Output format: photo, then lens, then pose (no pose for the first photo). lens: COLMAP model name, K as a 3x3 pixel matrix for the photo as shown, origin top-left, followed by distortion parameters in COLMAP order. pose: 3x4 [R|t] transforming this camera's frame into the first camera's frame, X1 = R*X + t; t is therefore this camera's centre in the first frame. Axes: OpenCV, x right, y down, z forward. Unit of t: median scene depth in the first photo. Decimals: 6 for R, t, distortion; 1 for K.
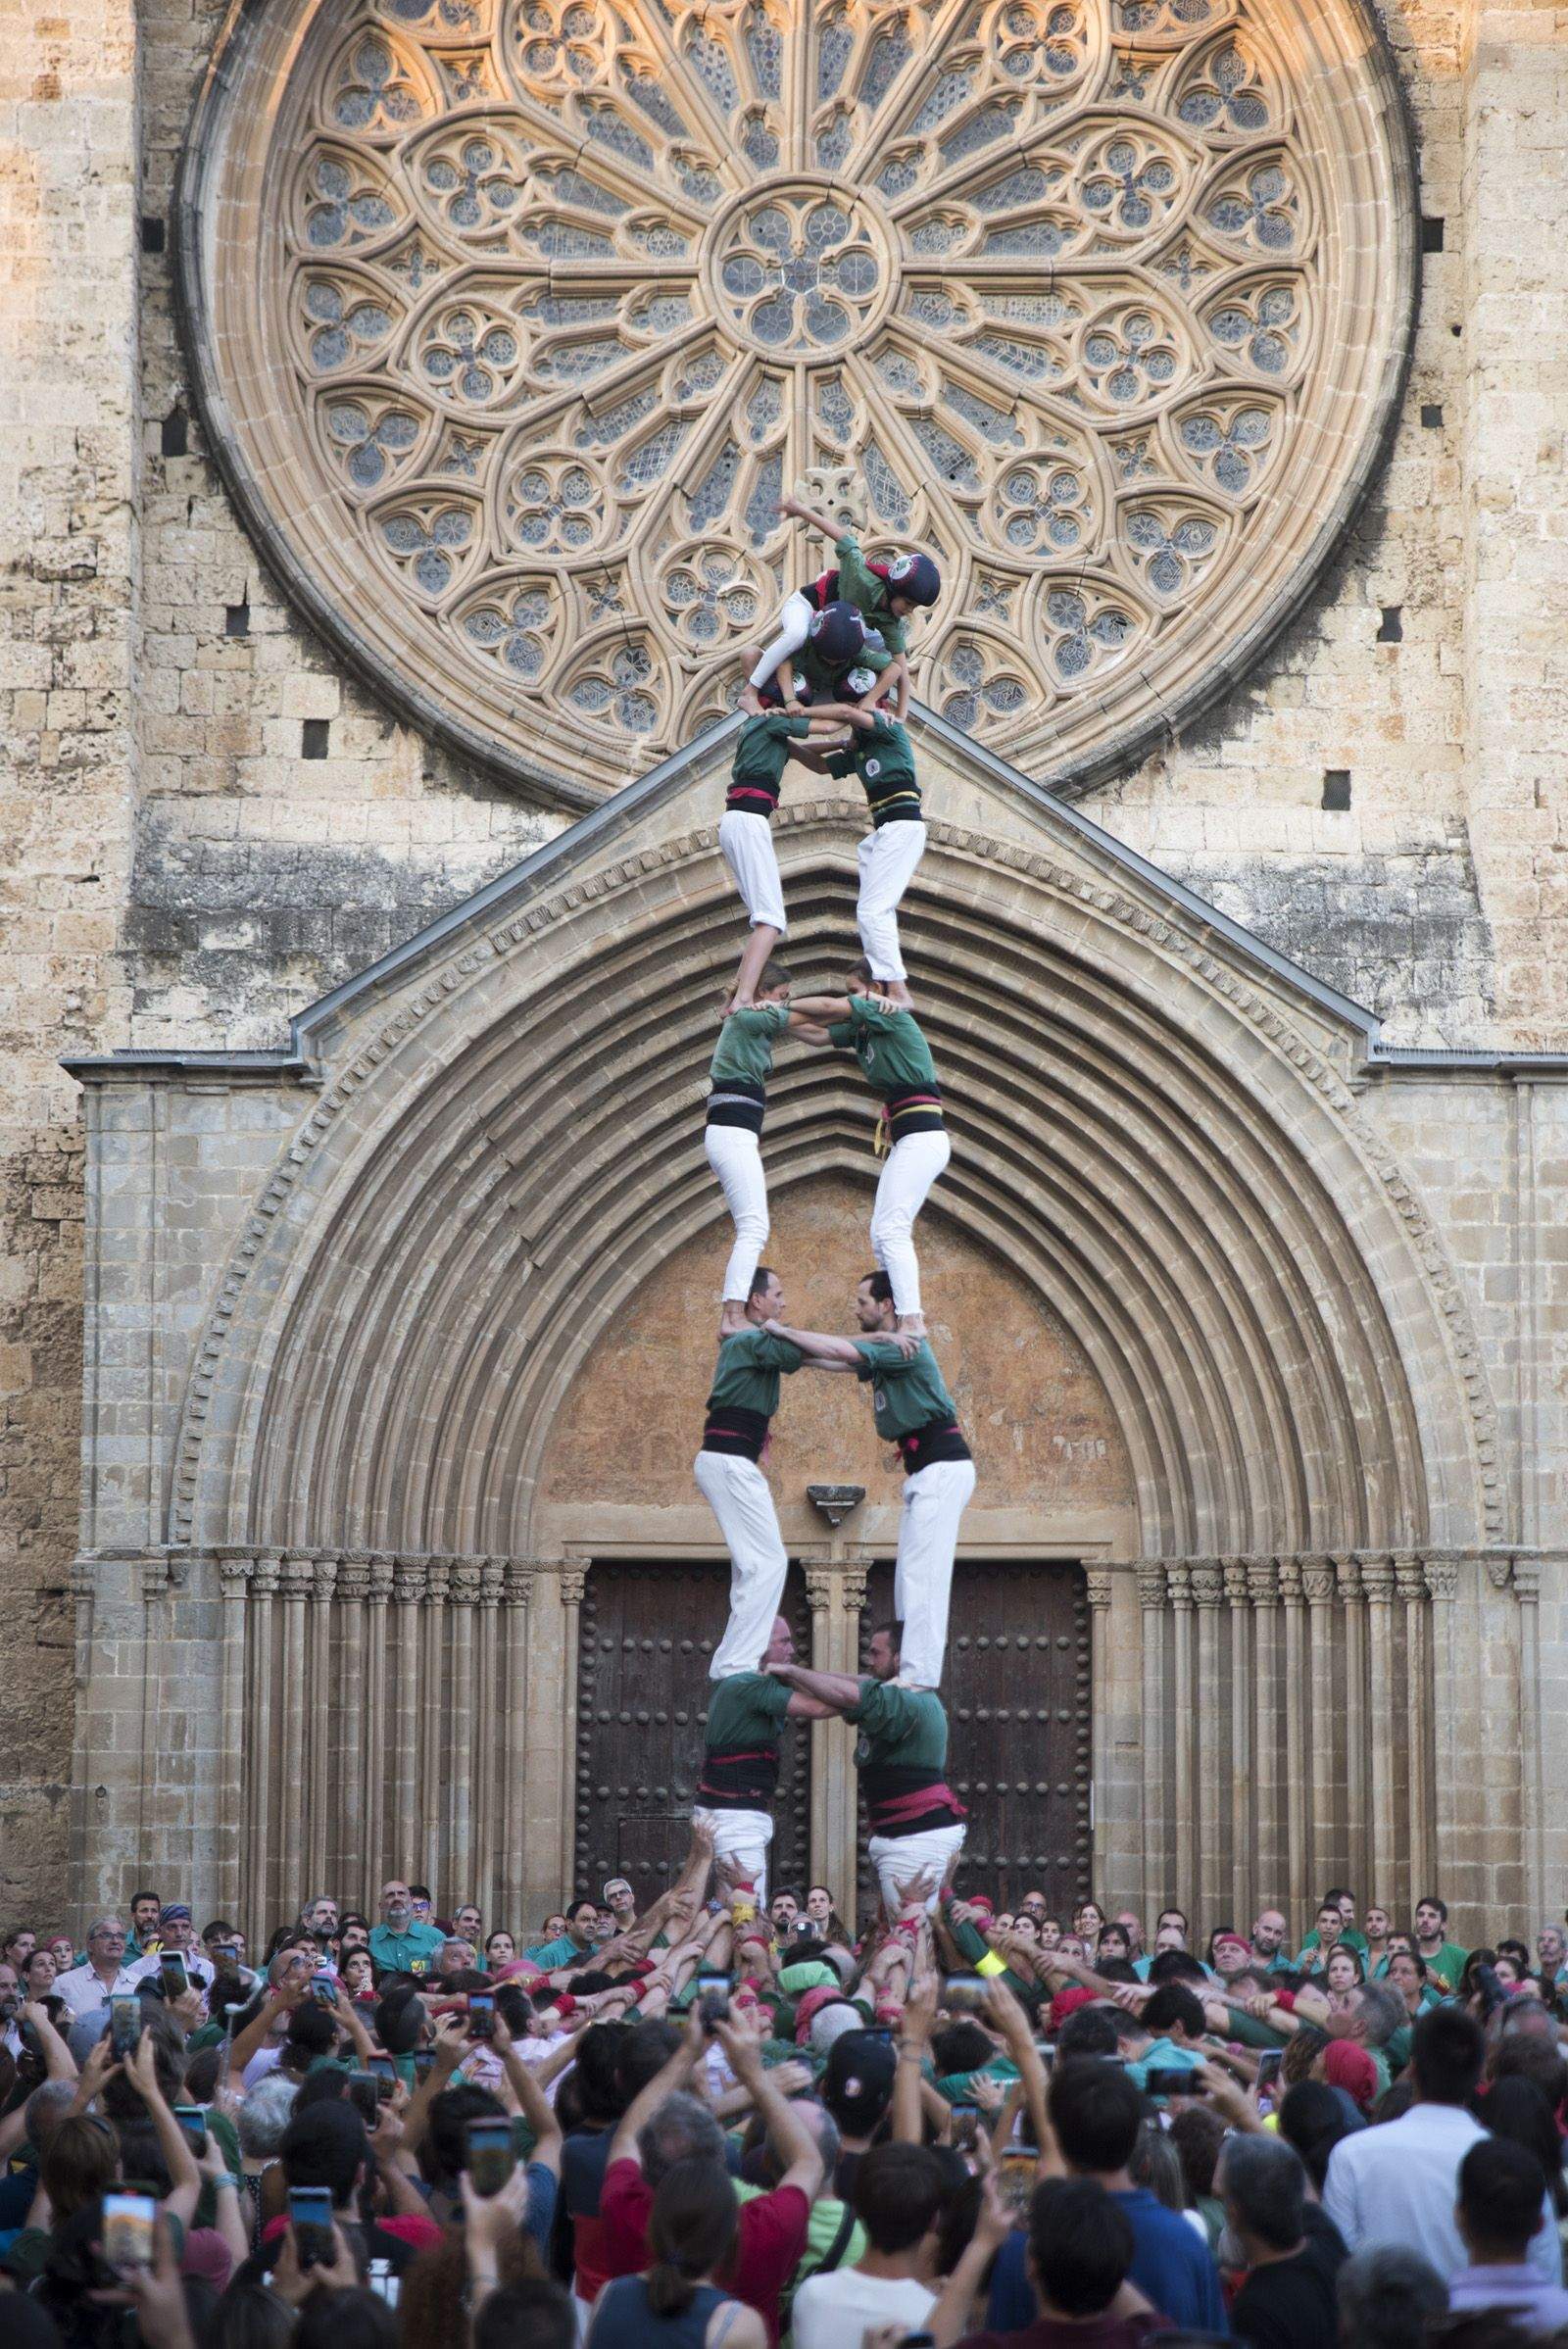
lens RADIAL K [[4529.6, 0, 779.8], [0, 4529.6, 1195.2], [0, 0, 1]] dist [0.208439, 0.058624]
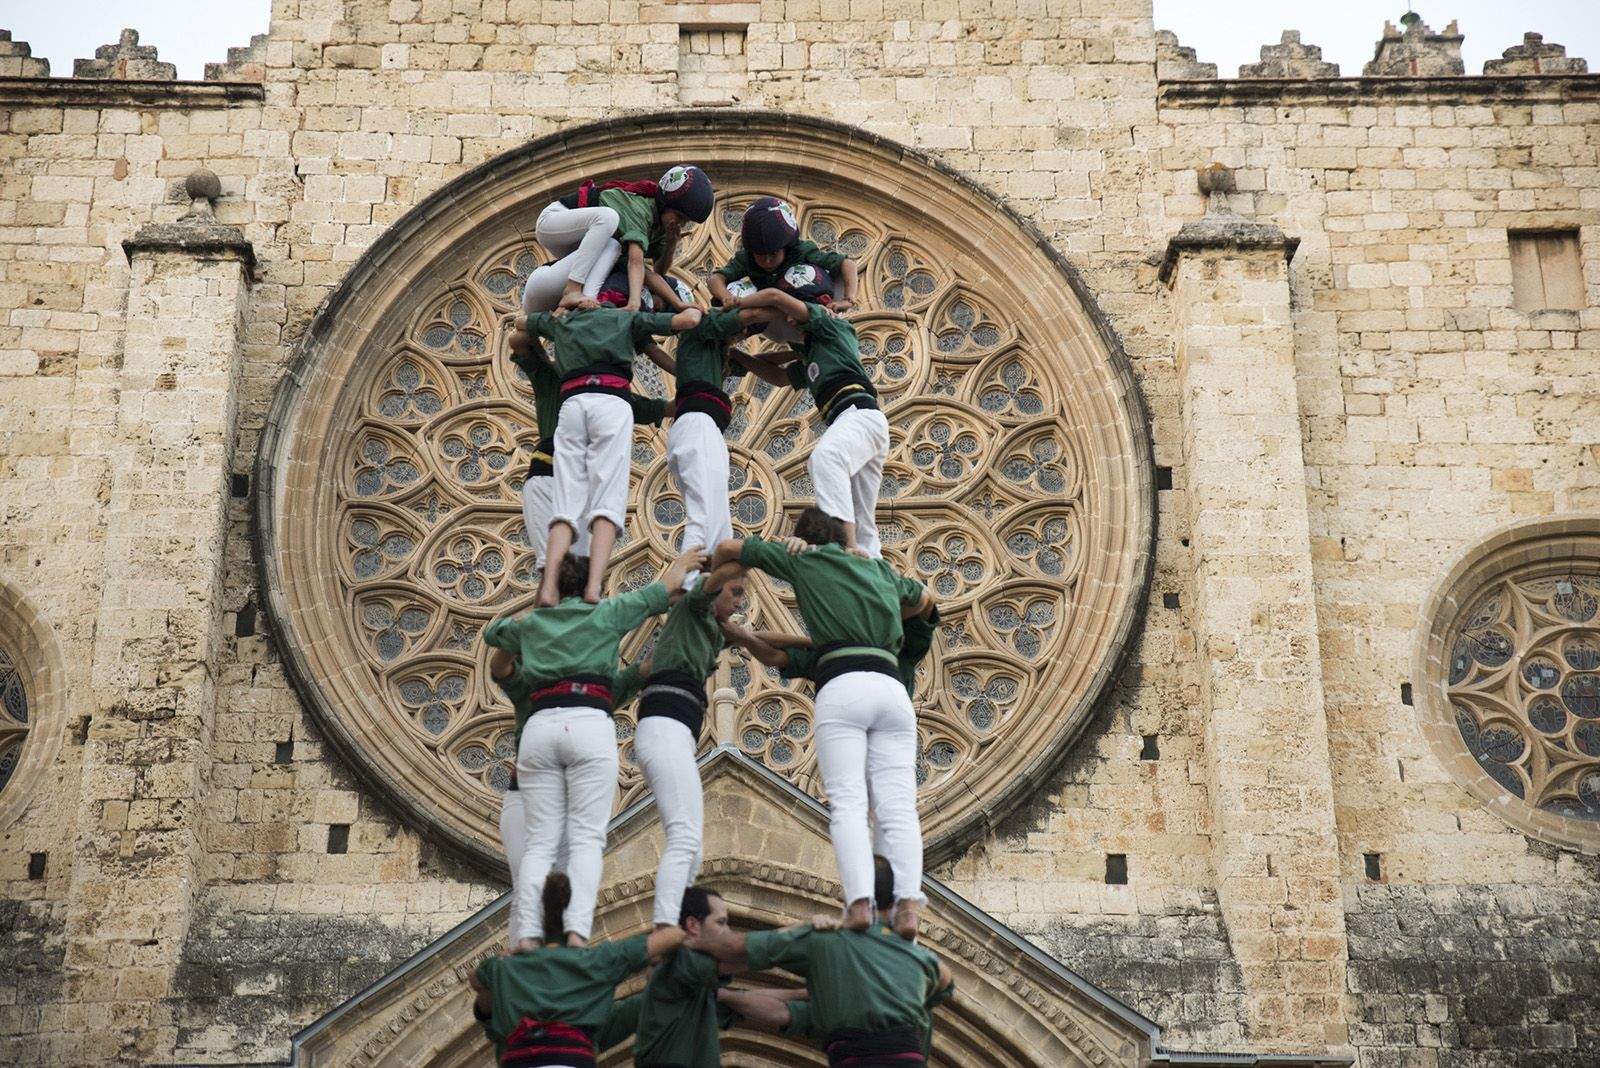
lens RADIAL K [[2743.2, 0, 795.4], [0, 2743.2, 541.2], [0, 0, 1]] dist [0.143975, 0.388801]
pose [[0.999943, -0.008749, 0.006081, 0.026245], [0.010129, 0.957626, -0.287838, 0.049052], [-0.003305, 0.287883, 0.957660, 0.216114]]
